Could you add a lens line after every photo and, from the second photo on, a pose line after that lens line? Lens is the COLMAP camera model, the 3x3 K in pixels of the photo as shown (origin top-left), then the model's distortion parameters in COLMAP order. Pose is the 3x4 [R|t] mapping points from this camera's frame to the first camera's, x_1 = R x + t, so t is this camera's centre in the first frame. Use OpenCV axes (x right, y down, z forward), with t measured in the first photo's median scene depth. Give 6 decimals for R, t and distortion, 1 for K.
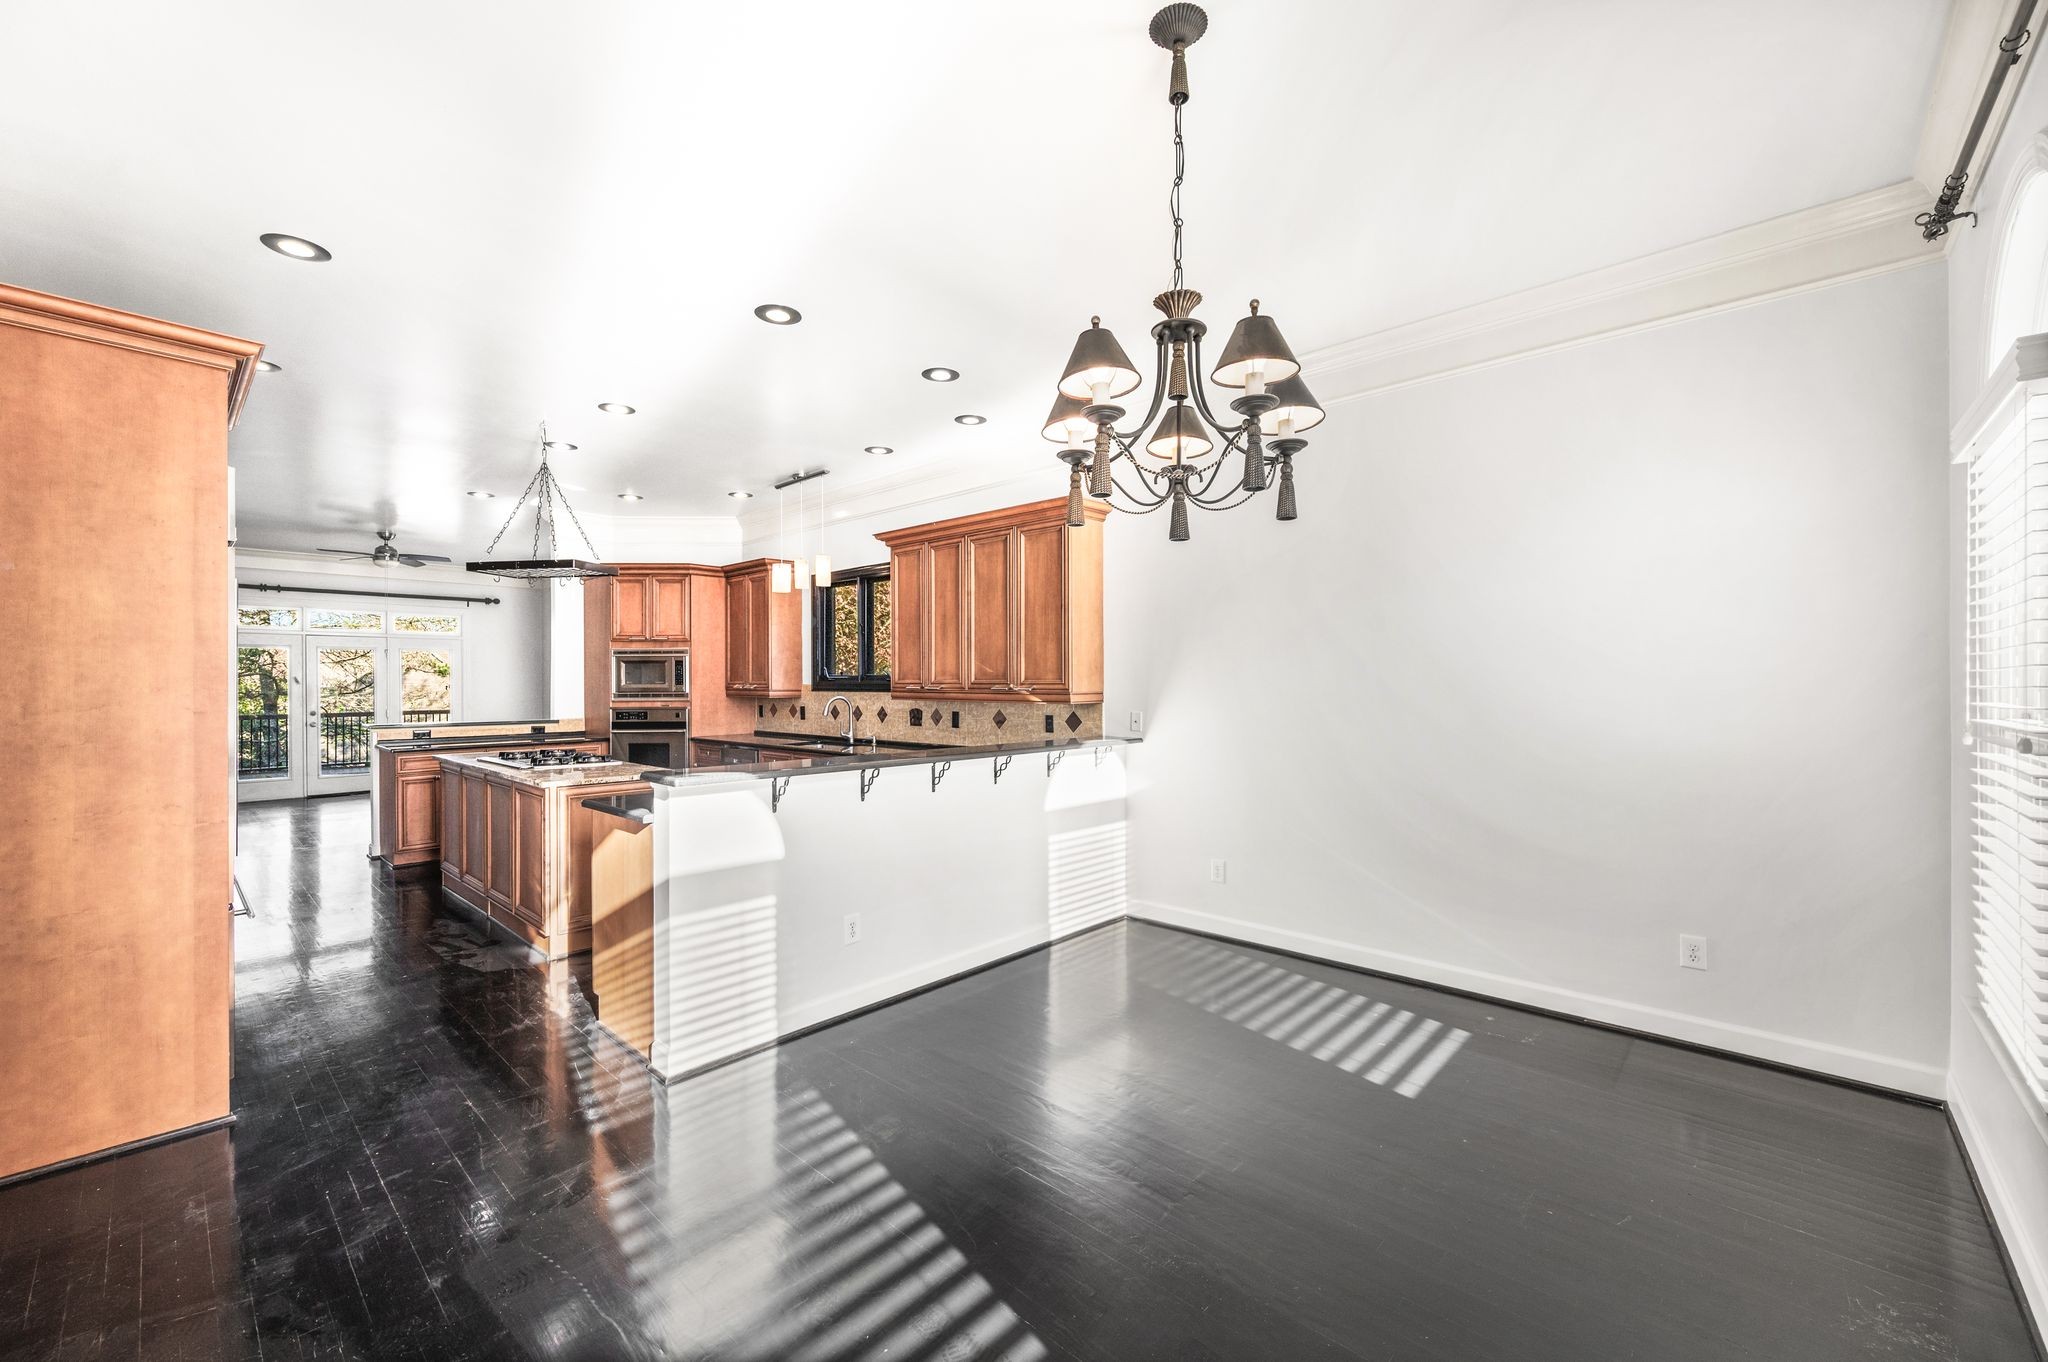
lens RADIAL K [[830.7, 0, 1027.8], [0, 830.7, 686.4], [0, 0, 1]] dist [0.011194, -0.000011]
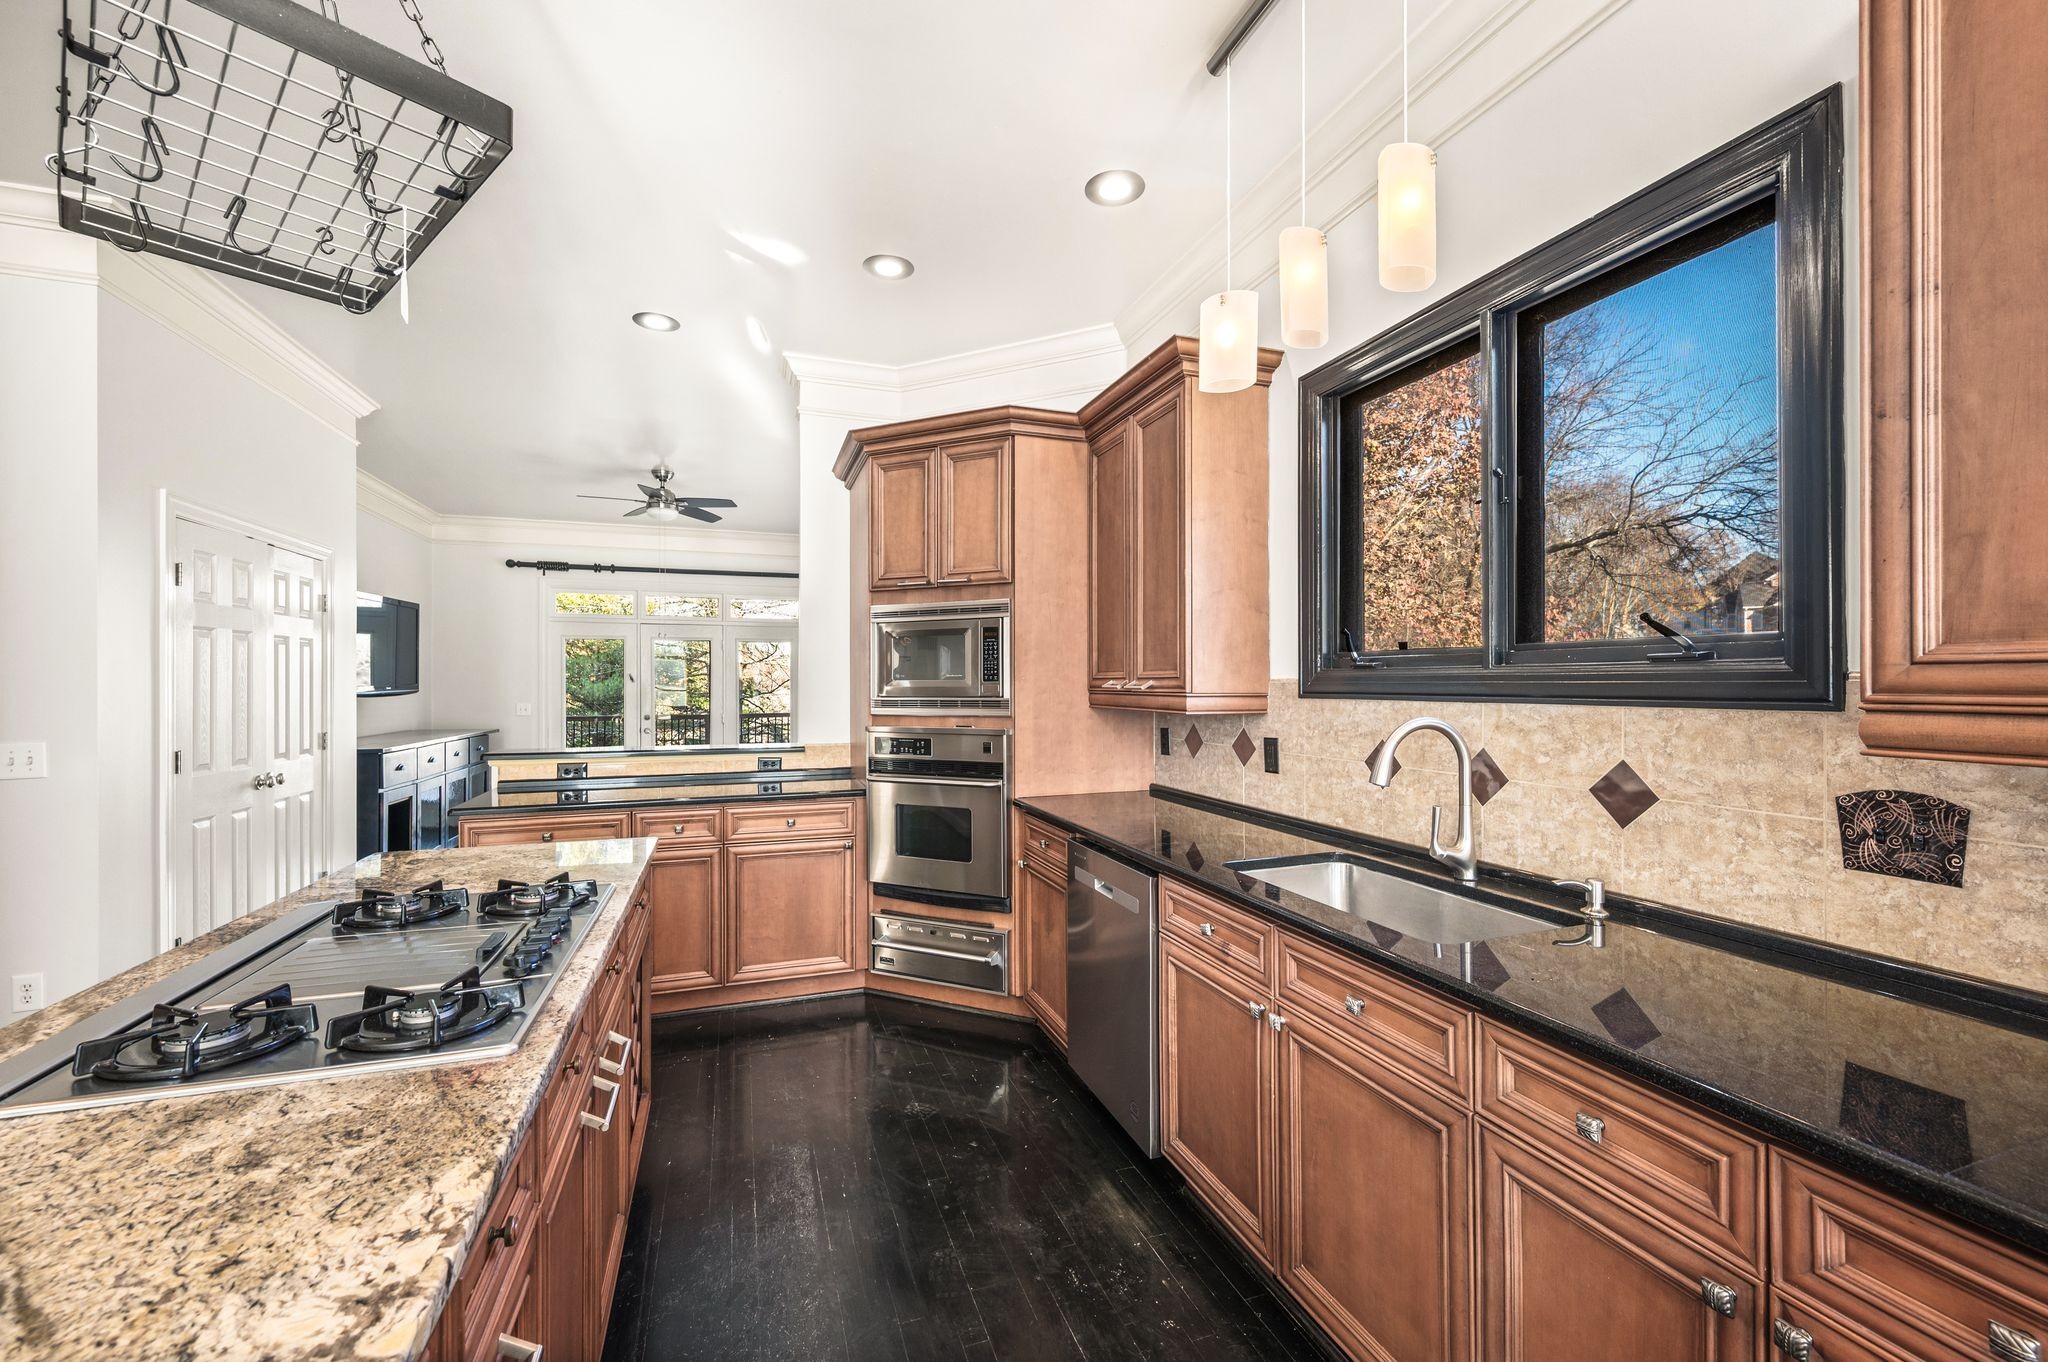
lens RADIAL K [[830.7, 0, 1019.6], [0, 830.7, 681.7], [0, 0, 1]] dist [0.011194, -0.000011]
pose [[0.884787, -0.001017, -0.465995, -0.194430], [-0.001988, 0.999980, -0.005956, 0.001202], [0.465992, 0.006196, 0.884767, 0.608023]]
